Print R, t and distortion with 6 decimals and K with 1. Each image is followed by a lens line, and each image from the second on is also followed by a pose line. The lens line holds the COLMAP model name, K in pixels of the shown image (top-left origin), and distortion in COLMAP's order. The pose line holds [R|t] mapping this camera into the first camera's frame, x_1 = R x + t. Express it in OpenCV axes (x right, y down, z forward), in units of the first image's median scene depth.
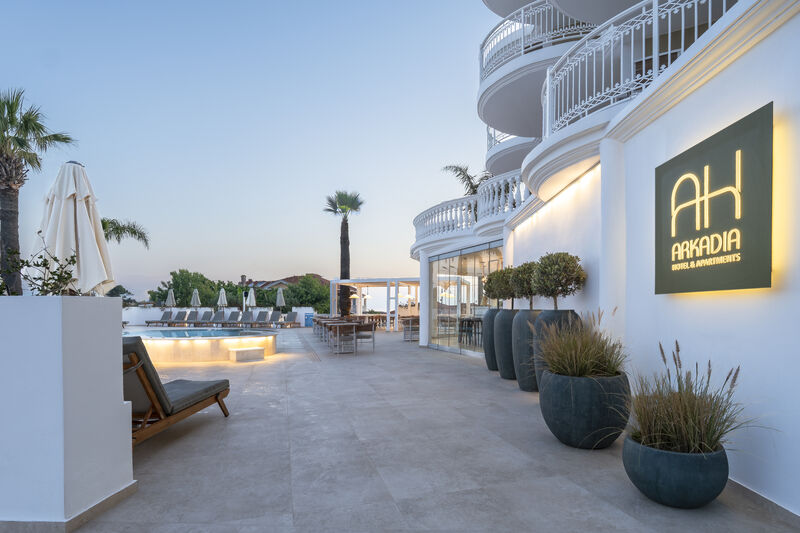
lens RADIAL K [[462.3, 0, 408.7], [0, 462.3, 314.5], [0, 0, 1]] dist [-0.002755, 0.003073]
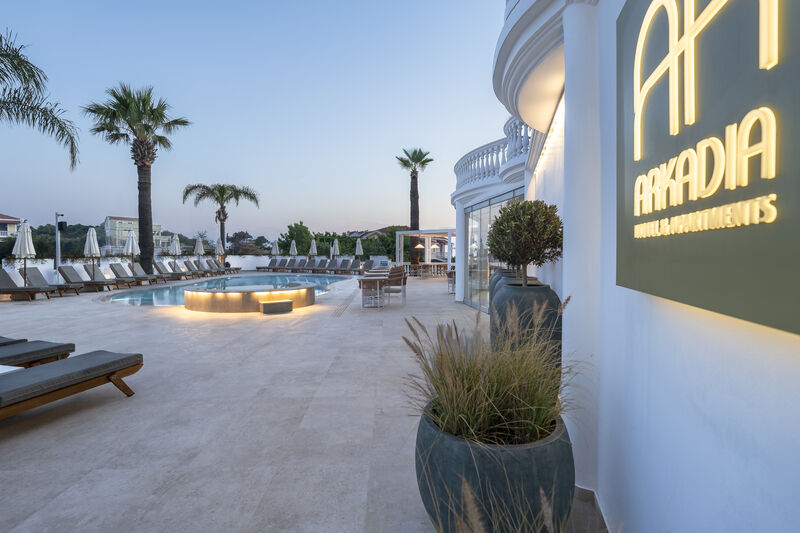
lens RADIAL K [[394.0, 0, 397.6], [0, 394.0, 259.9], [0, 0, 1]] dist [-0.003600, 0.000719]
pose [[0.958427, 0.005203, -0.285292, 0.177937], [-0.002920, 0.999960, 0.008425, -0.029699], [0.285324, -0.007241, 0.958404, 0.223107]]
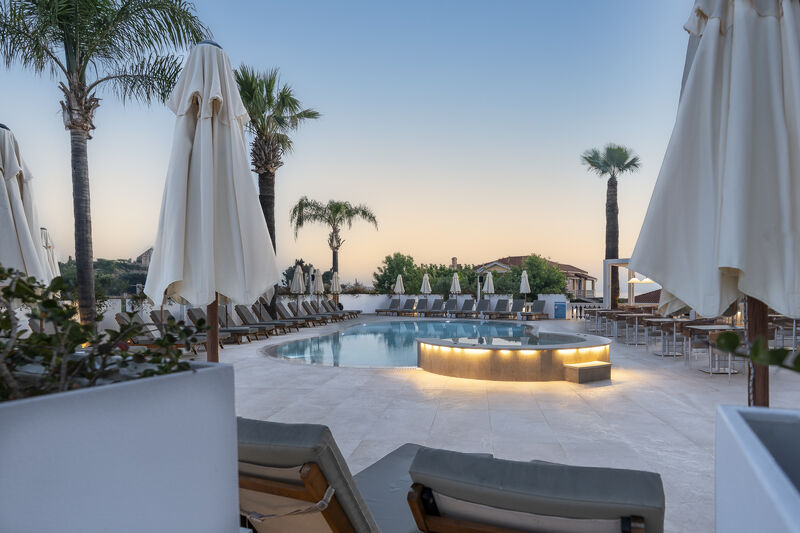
lens RADIAL K [[480.0, 0, 400.2], [0, 480.0, 300.8], [0, 0, 1]] dist [0.007404, 0.000808]
pose [[0.931493, 0.004956, -0.363726, -0.358743], [-0.002121, 0.999964, 0.008194, -0.023675], [0.363753, -0.006861, 0.931470, 0.254949]]
